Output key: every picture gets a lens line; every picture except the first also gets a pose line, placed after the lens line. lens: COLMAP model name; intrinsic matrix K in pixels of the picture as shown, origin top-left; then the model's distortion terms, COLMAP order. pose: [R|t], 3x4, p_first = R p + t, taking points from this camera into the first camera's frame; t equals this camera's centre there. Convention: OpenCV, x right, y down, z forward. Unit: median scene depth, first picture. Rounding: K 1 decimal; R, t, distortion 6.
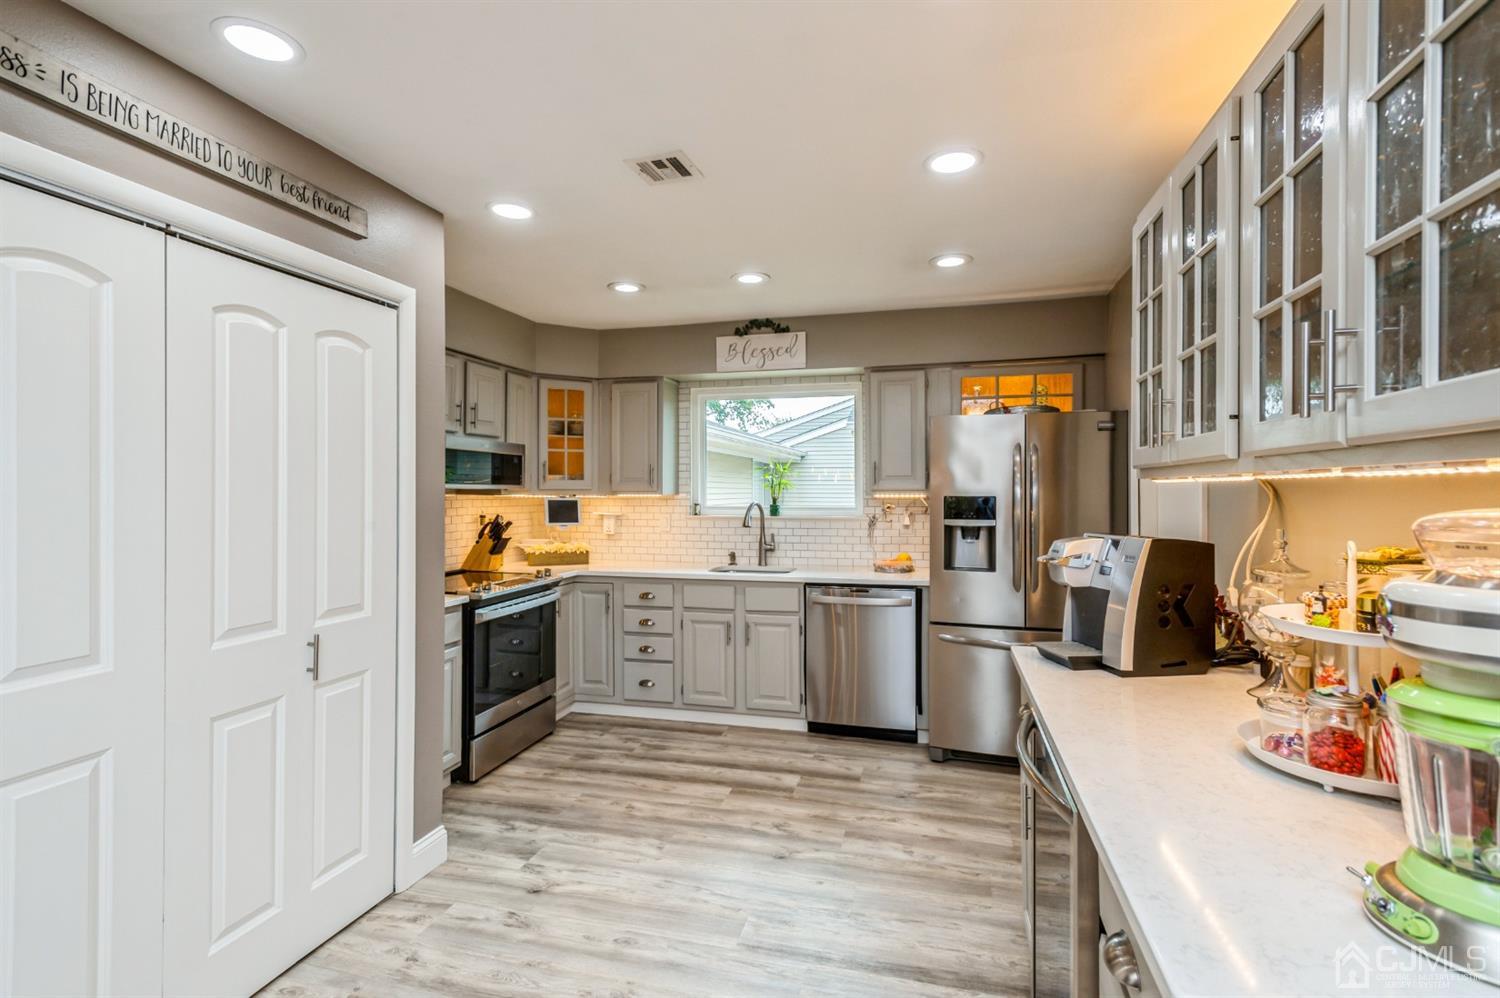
lens RADIAL K [[710.4, 0, 748.3], [0, 710.4, 492.4], [0, 0, 1]] dist [0.021711, -0.000668]
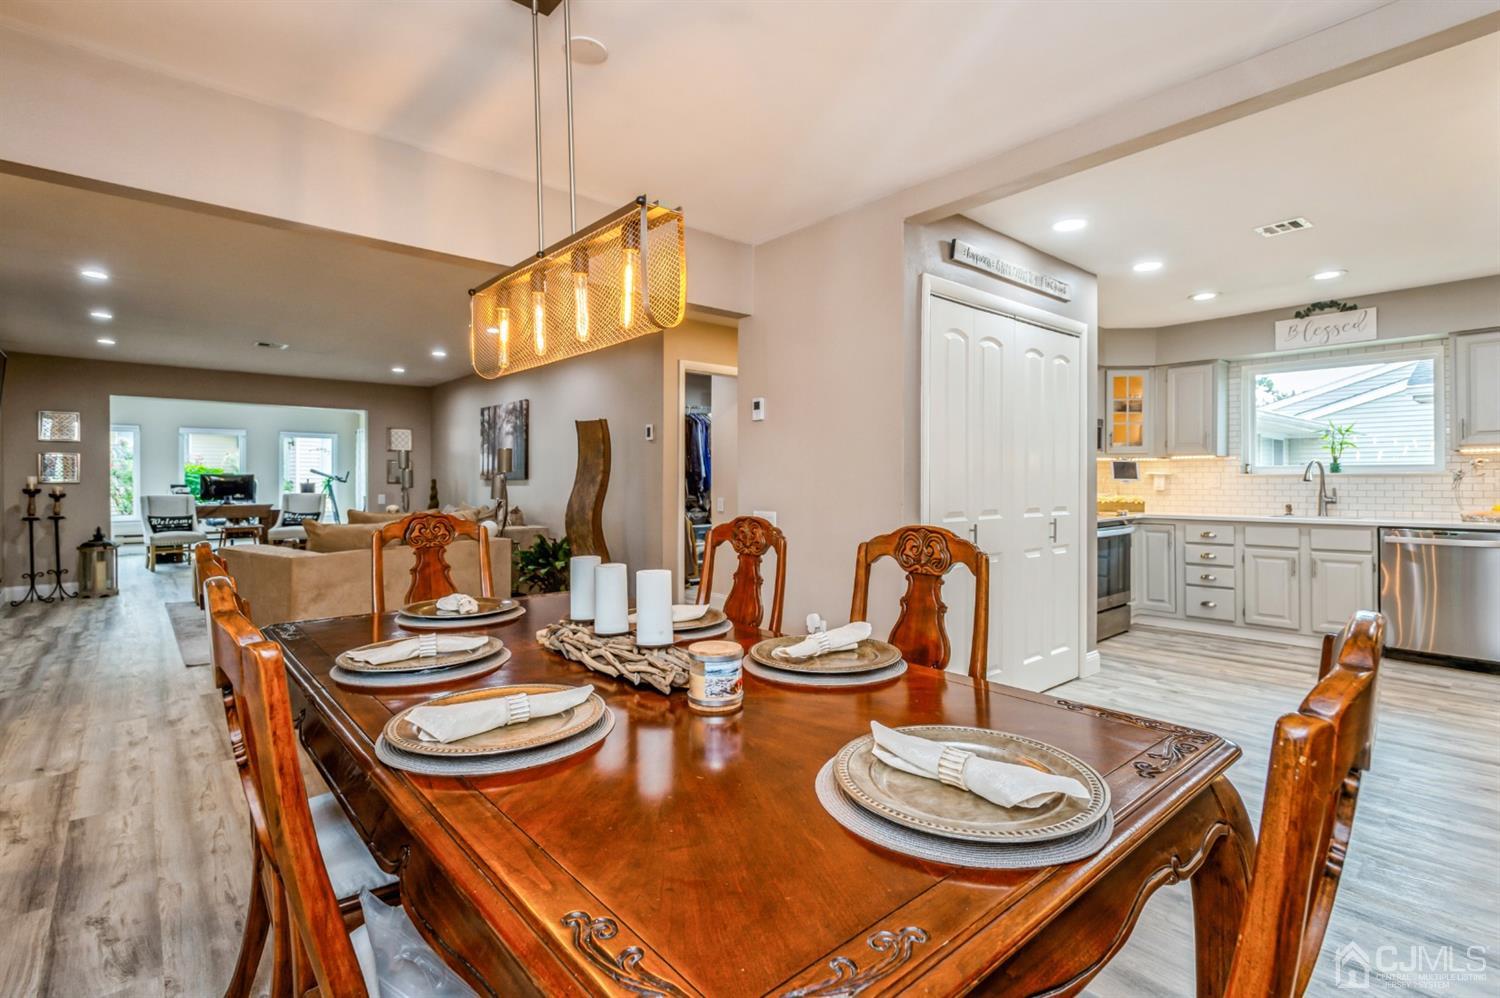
lens RADIAL K [[717.6, 0, 751.4], [0, 717.6, 484.5], [0, 0, 1]] dist [0.016222, -0.000705]
pose [[0.838723, 0.001238, -0.544556, -0.127953], [0.000126, 0.999997, 0.002467, 0.054256], [0.544558, -0.002138, 0.838721, -0.526316]]
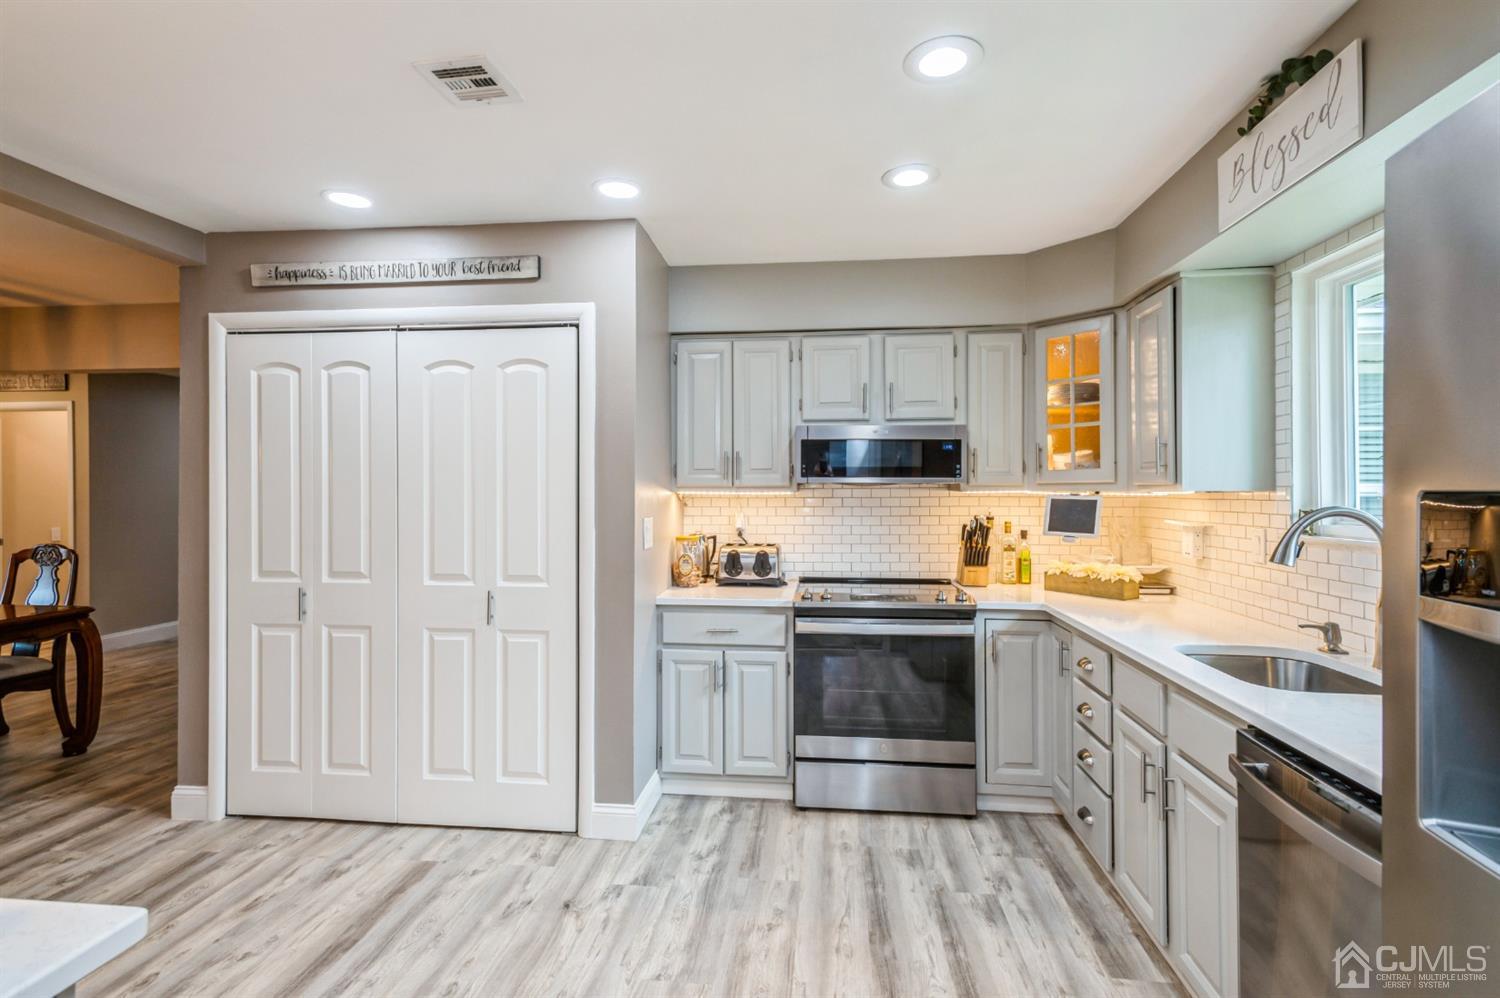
lens RADIAL K [[710.4, 0, 748.3], [0, 710.4, 492.4], [0, 0, 1]] dist [0.021711, -0.000668]
pose [[0.150259, 0.002029, -0.988645, 0.403951], [-0.003797, 0.999992, 0.001475, 0.004812], [0.988639, 0.003532, 0.150266, 0.653653]]
